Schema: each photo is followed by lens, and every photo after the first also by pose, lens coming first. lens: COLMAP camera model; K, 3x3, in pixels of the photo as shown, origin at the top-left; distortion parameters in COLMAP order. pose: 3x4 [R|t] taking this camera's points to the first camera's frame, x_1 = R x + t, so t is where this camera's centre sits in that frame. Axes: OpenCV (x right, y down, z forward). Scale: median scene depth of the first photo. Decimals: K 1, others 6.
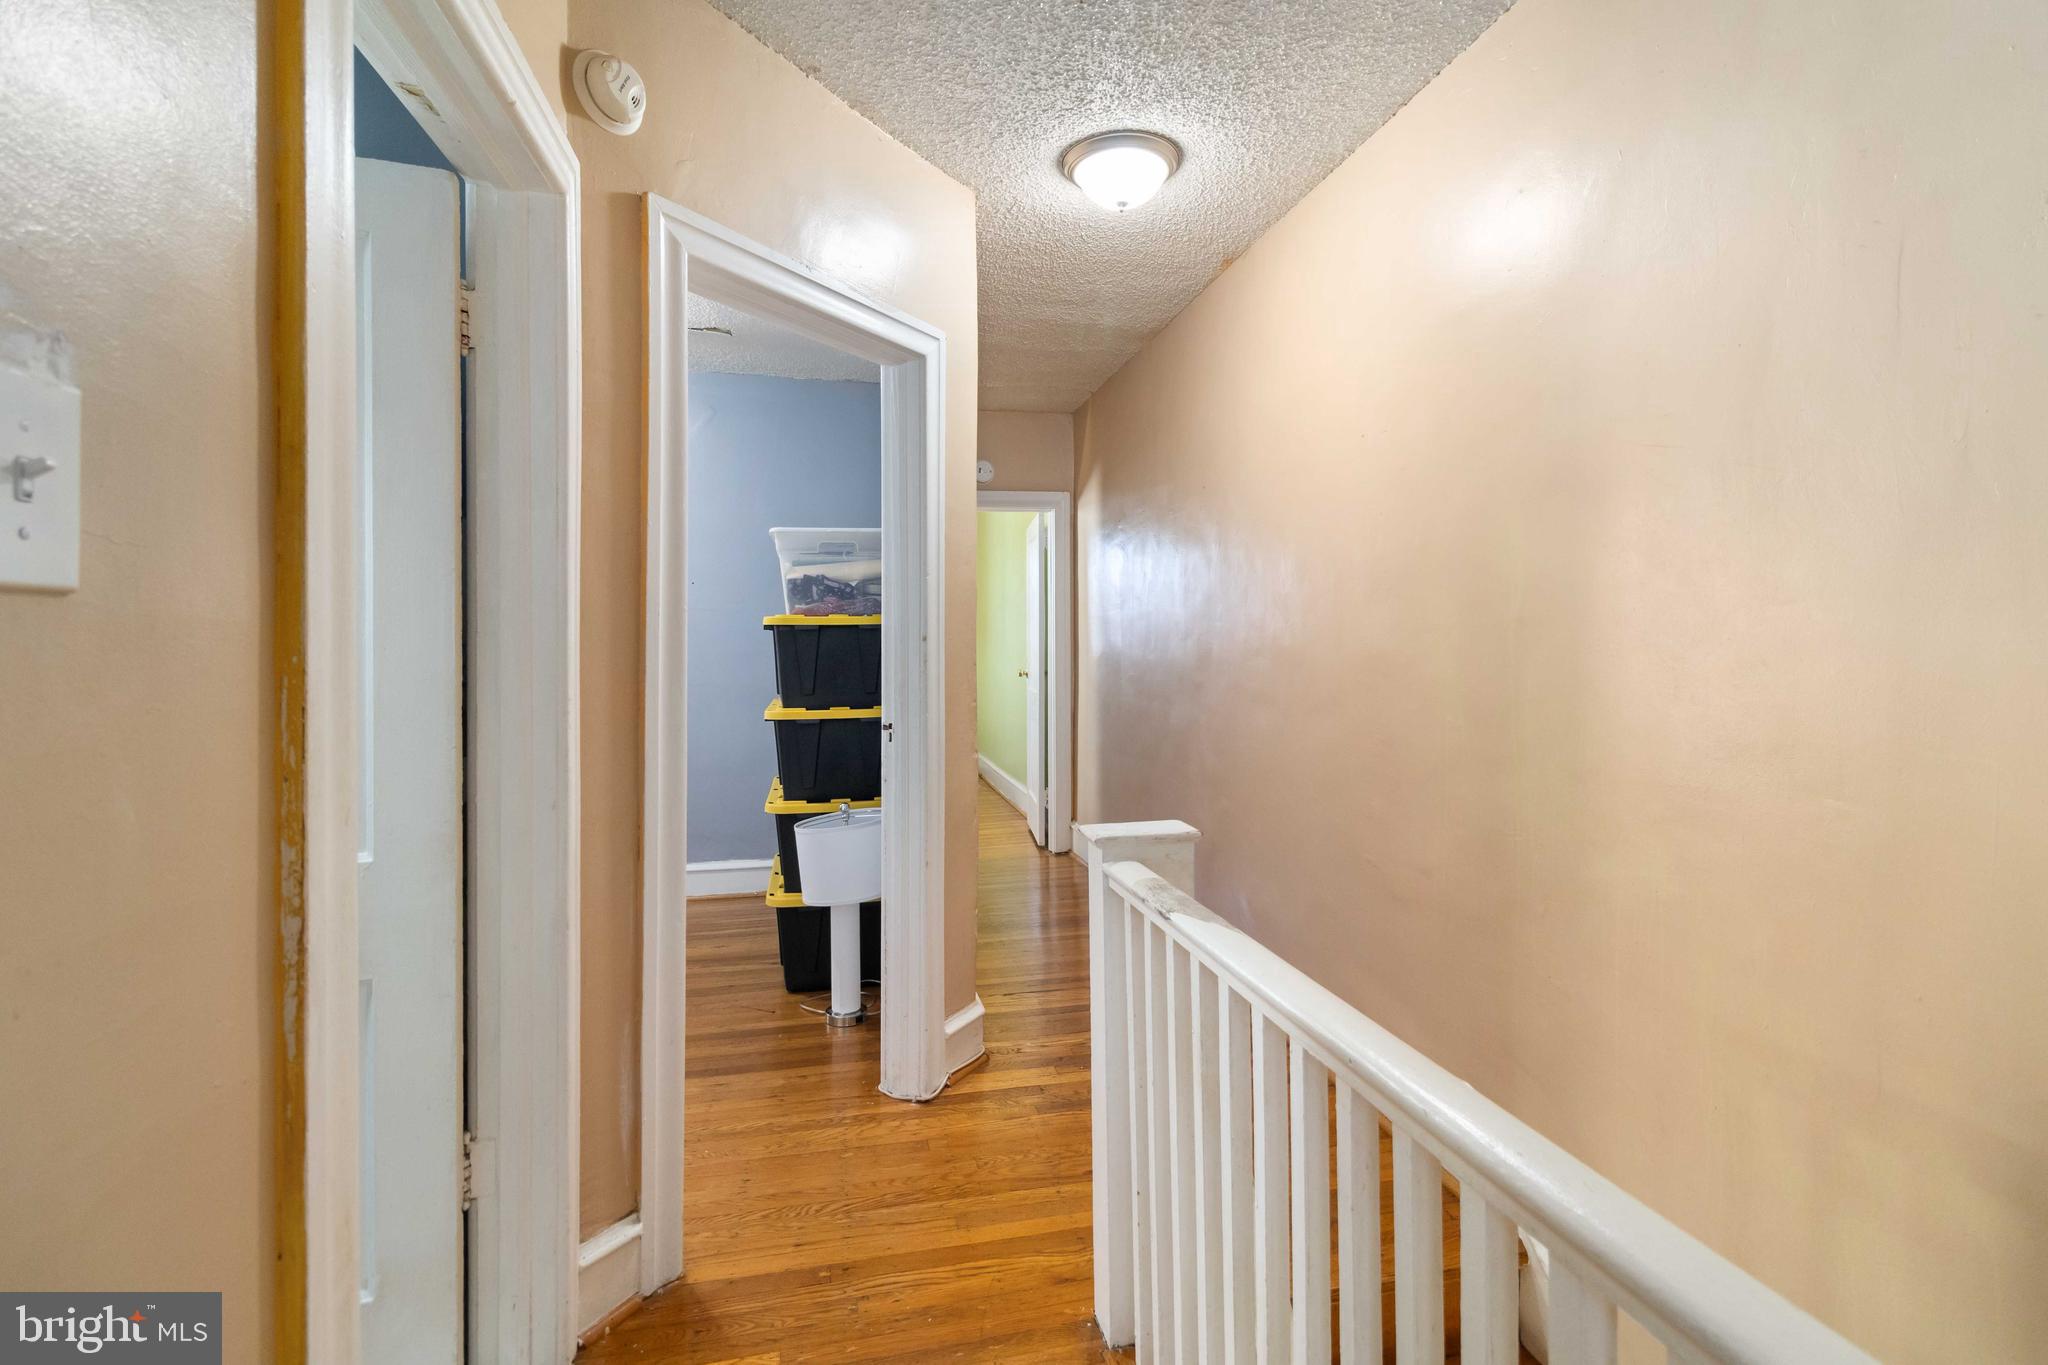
lens RADIAL K [[957.0, 0, 1041.1], [0, 957.0, 667.6], [0, 0, 1]] dist [0.003929, 0.000440]
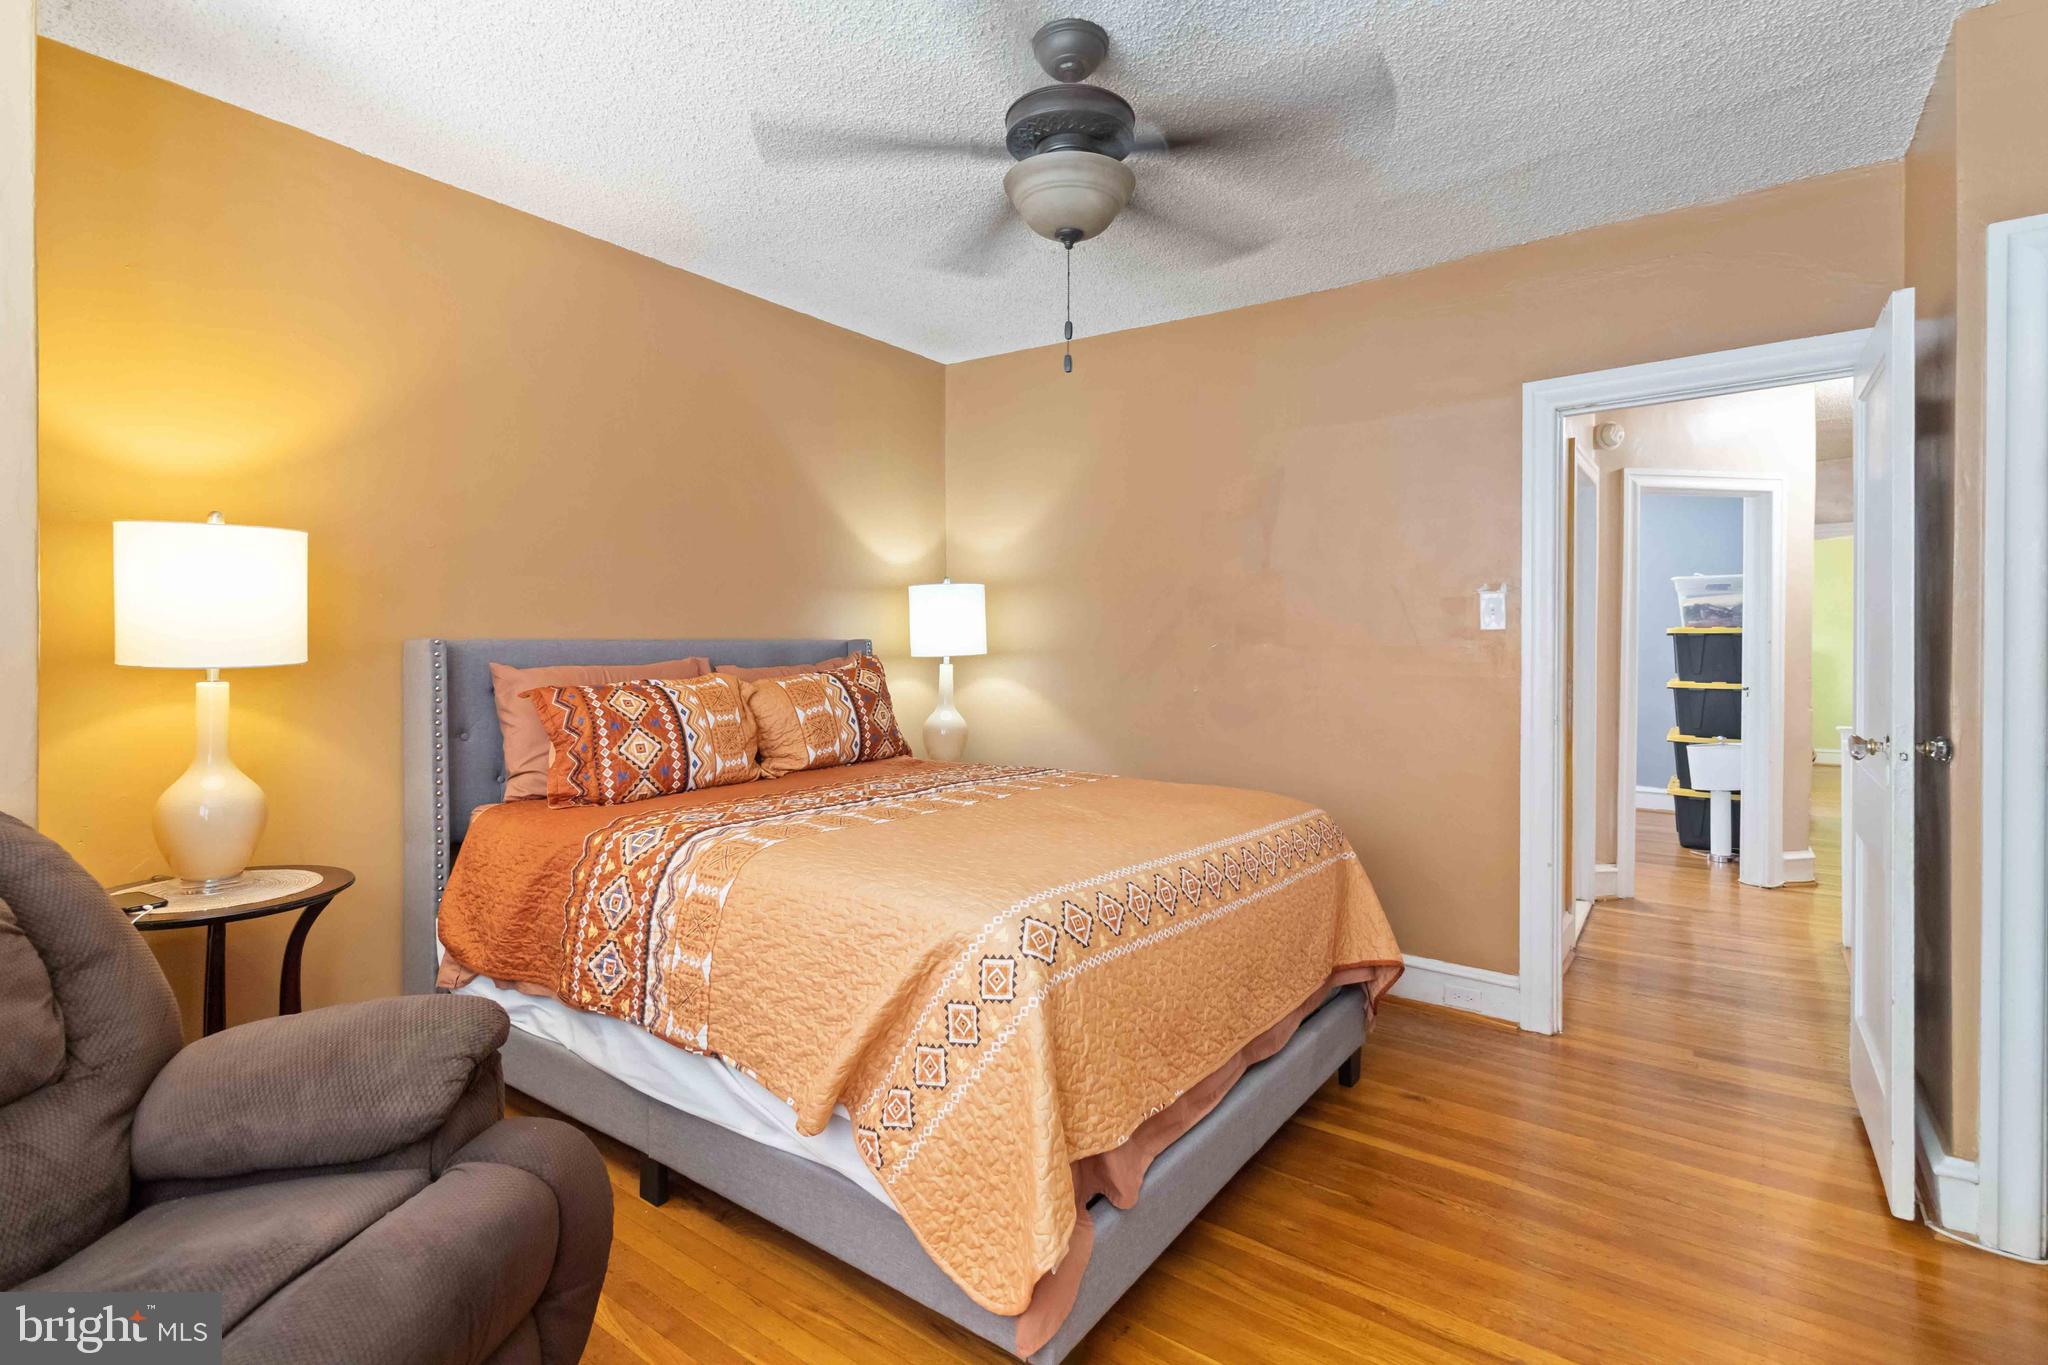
lens RADIAL K [[957.0, 0, 1045.8], [0, 957.0, 647.0], [0, 0, 1]] dist [0.003929, 0.000440]
pose [[0.668883, 0.004416, -0.743354, 0.253262], [-0.018690, 0.999766, -0.010878, 0.021025], [0.743132, 0.021169, 0.668810, -1.016797]]
